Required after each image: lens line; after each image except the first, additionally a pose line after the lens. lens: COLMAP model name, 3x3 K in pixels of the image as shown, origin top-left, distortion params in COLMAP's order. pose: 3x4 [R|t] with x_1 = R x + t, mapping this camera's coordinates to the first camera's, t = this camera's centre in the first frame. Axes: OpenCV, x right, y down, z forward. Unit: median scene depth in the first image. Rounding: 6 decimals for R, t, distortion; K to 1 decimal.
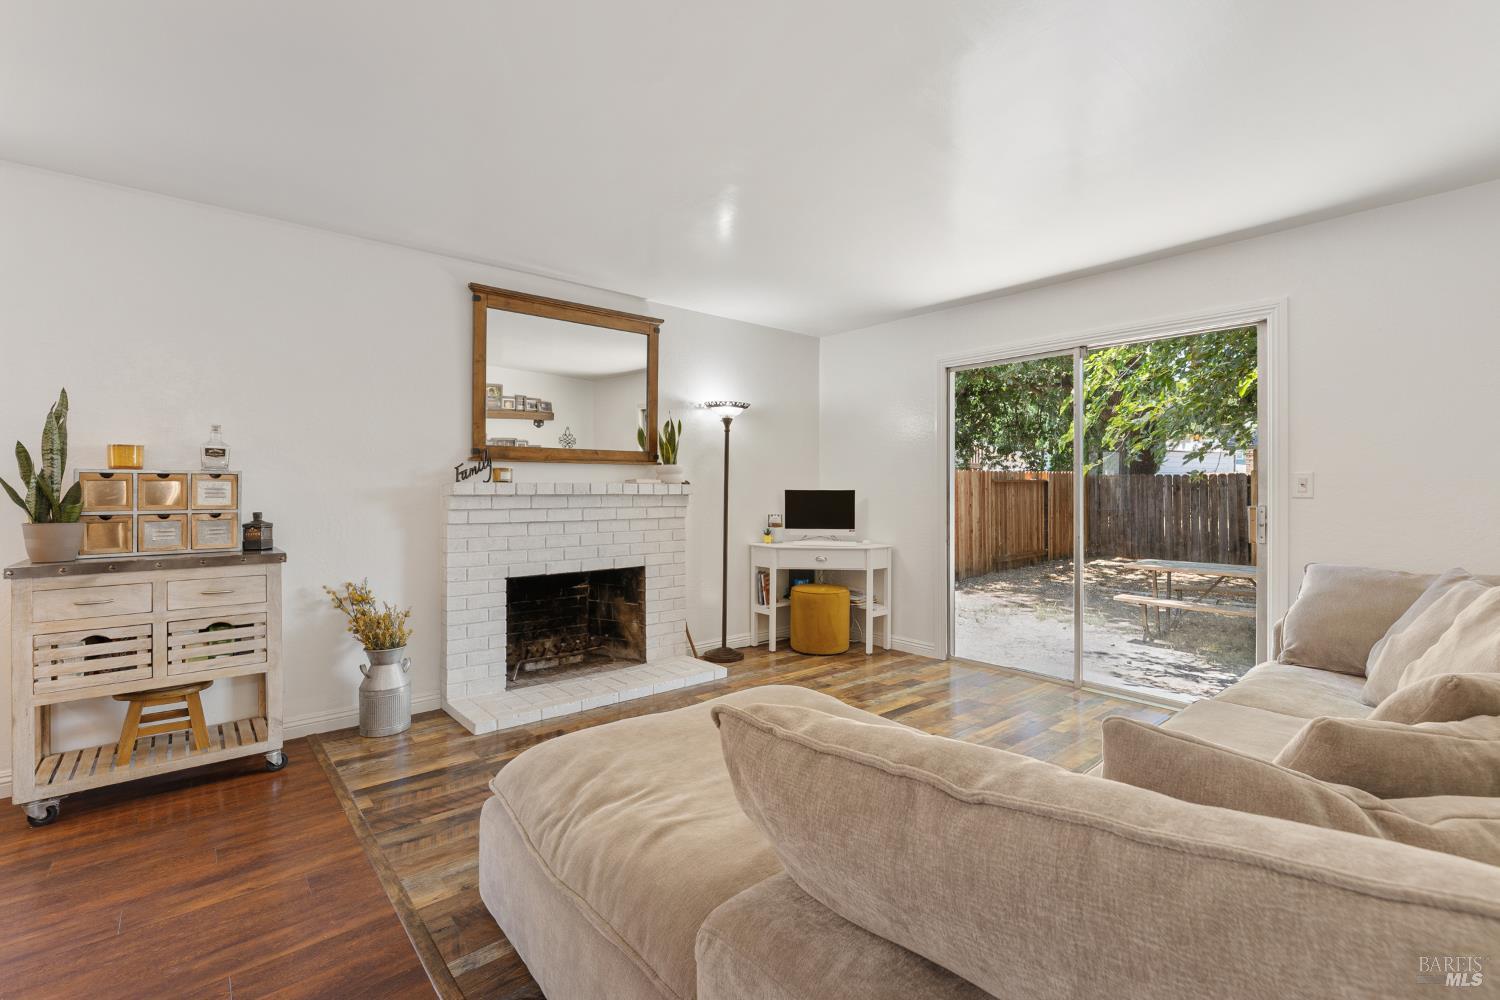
lens RADIAL K [[662.2, 0, 747.1], [0, 662.2, 493.6], [0, 0, 1]] dist [0.000003, -0.000045]
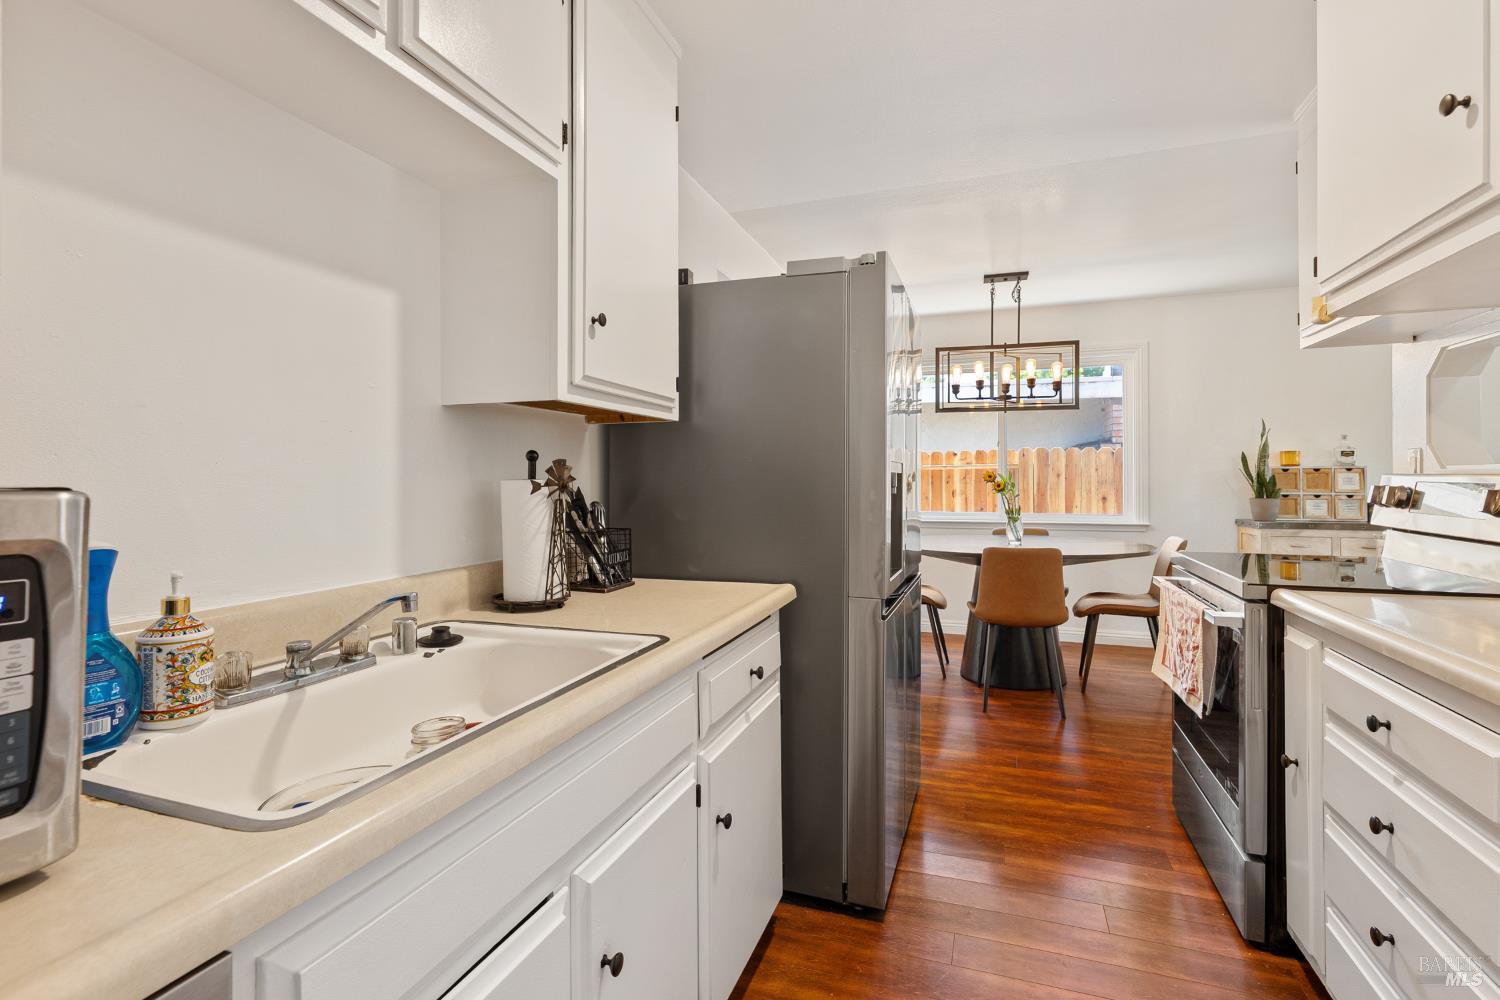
lens RADIAL K [[697.1, 0, 753.0], [0, 697.1, 473.2], [0, 0, 1]] dist [0.000518, 0.002840]
pose [[0.504010, -0.003239, -0.863692, -0.129585], [-0.004240, 0.999972, -0.006224, -0.002969], [0.863687, 0.006799, 0.503982, -0.911248]]
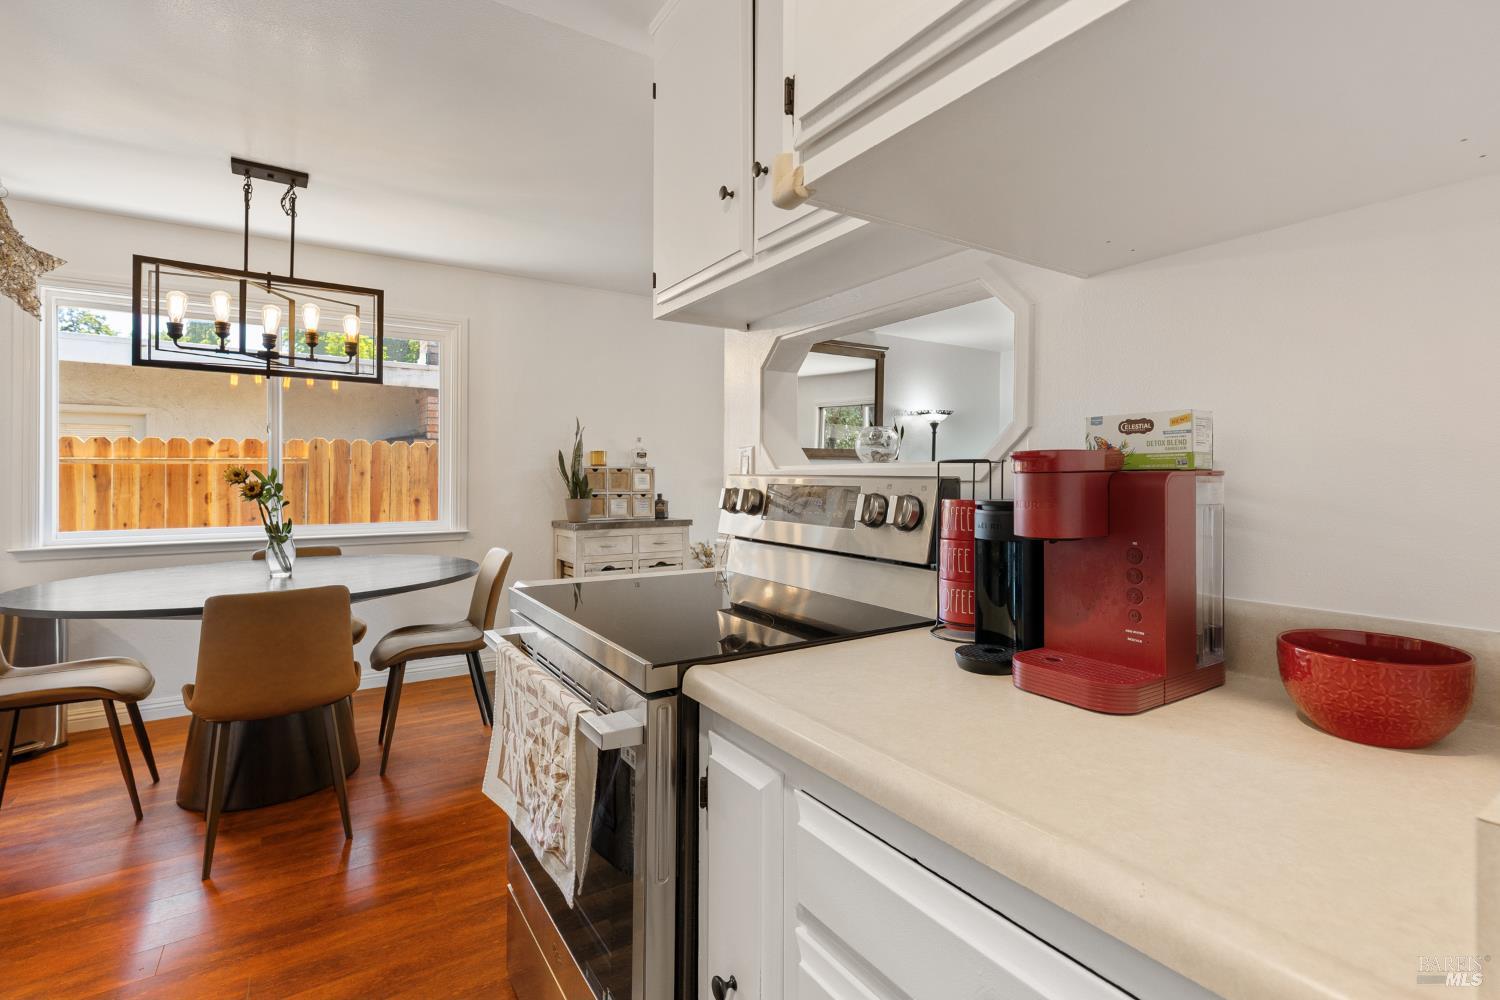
lens RADIAL K [[697.1, 0, 744.3], [0, 697.1, 474.2], [0, 0, 1]] dist [0.000518, 0.002840]
pose [[0.990181, 0.005668, -0.139675, -0.331101], [-0.006885, 0.999942, -0.008233, -0.004775], [0.139620, 0.009114, 0.990163, -0.590372]]
